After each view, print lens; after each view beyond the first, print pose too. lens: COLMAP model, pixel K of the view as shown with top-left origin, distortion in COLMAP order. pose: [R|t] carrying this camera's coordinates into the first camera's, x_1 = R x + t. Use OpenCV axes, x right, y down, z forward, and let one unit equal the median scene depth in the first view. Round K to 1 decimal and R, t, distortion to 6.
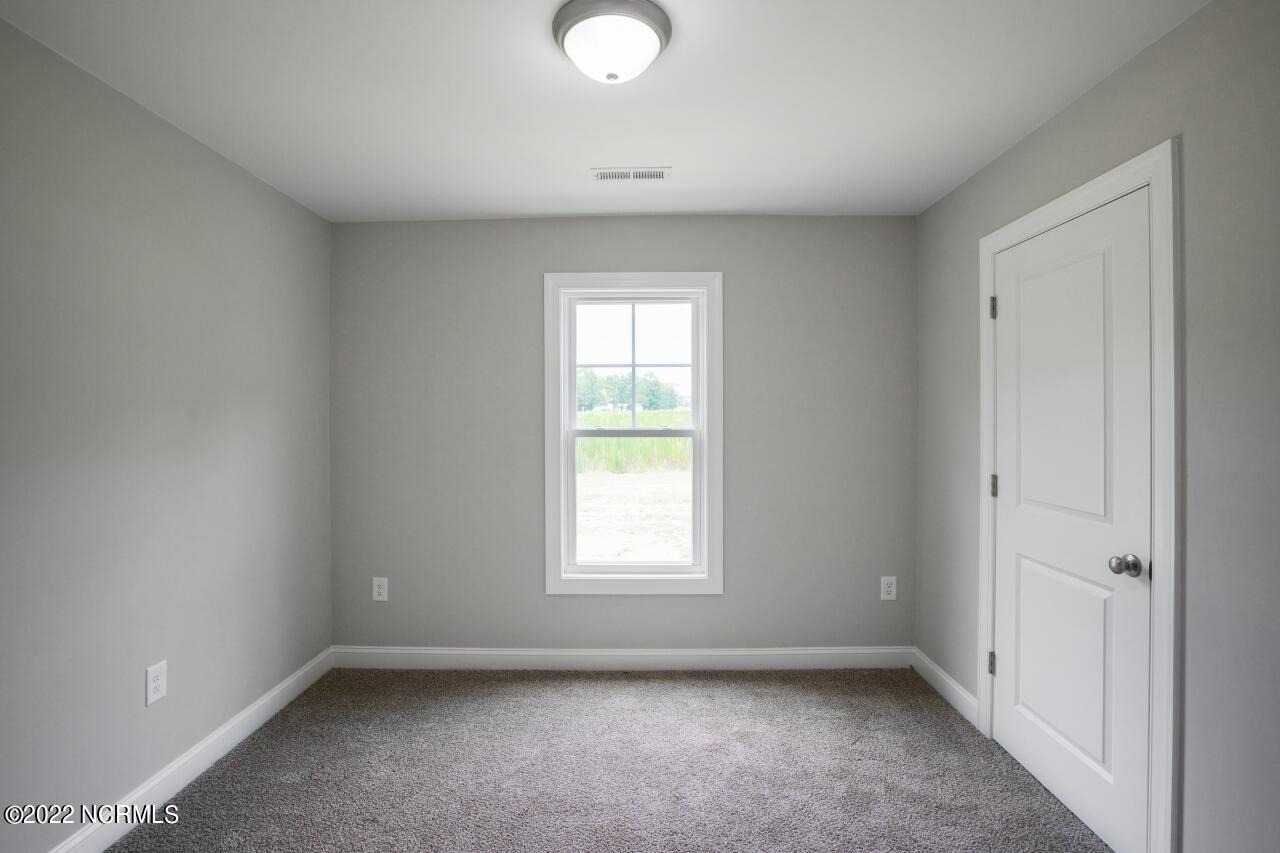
lens RADIAL K [[598.0, 0, 650.3], [0, 598.0, 406.3], [0, 0, 1]] dist [-0.033590, 0.010477]
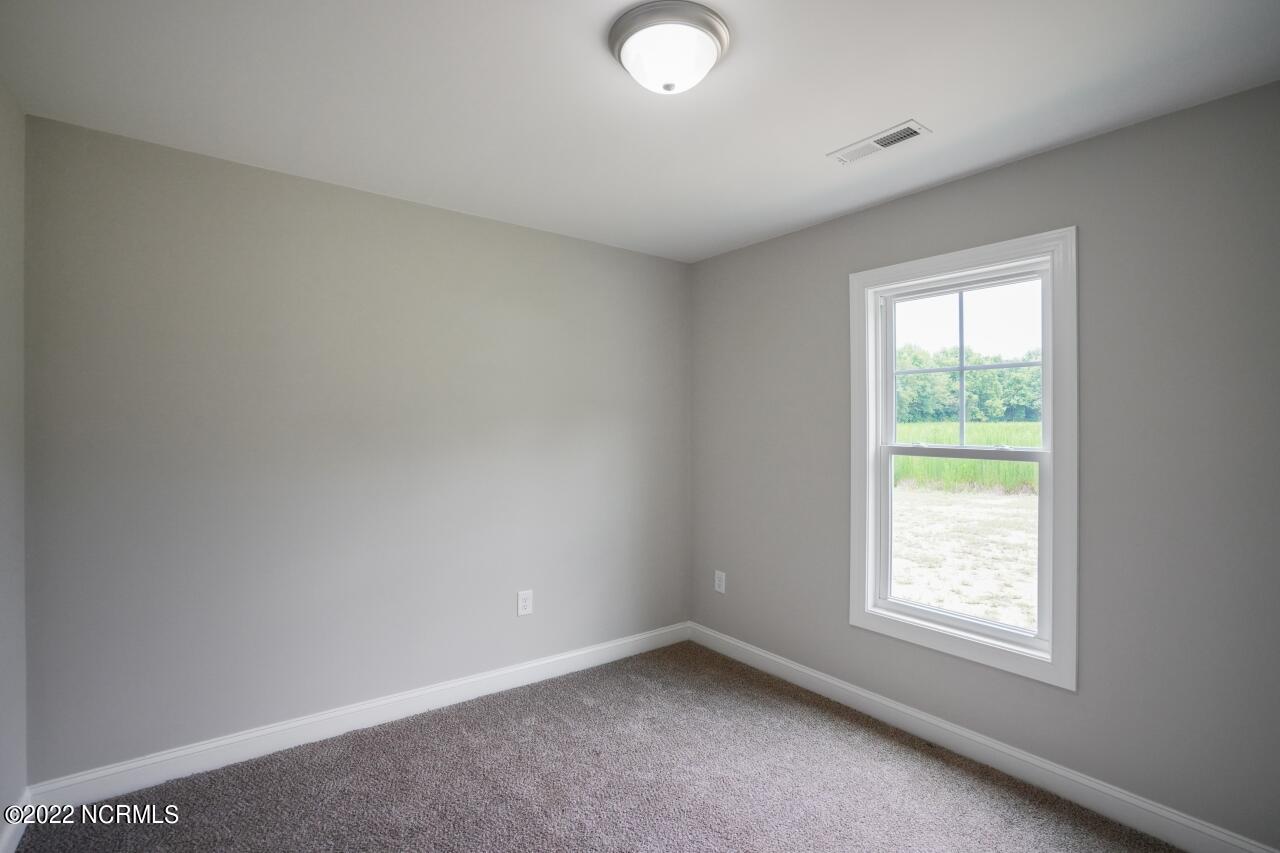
lens RADIAL K [[598.0, 0, 637.6], [0, 598.0, 415.4], [0, 0, 1]] dist [-0.033590, 0.010477]
pose [[0.611103, -0.006345, -0.791526, 0.350369], [0.003013, 0.999979, -0.005689, -0.002322], [0.791546, 0.001092, 0.611109, 0.182215]]
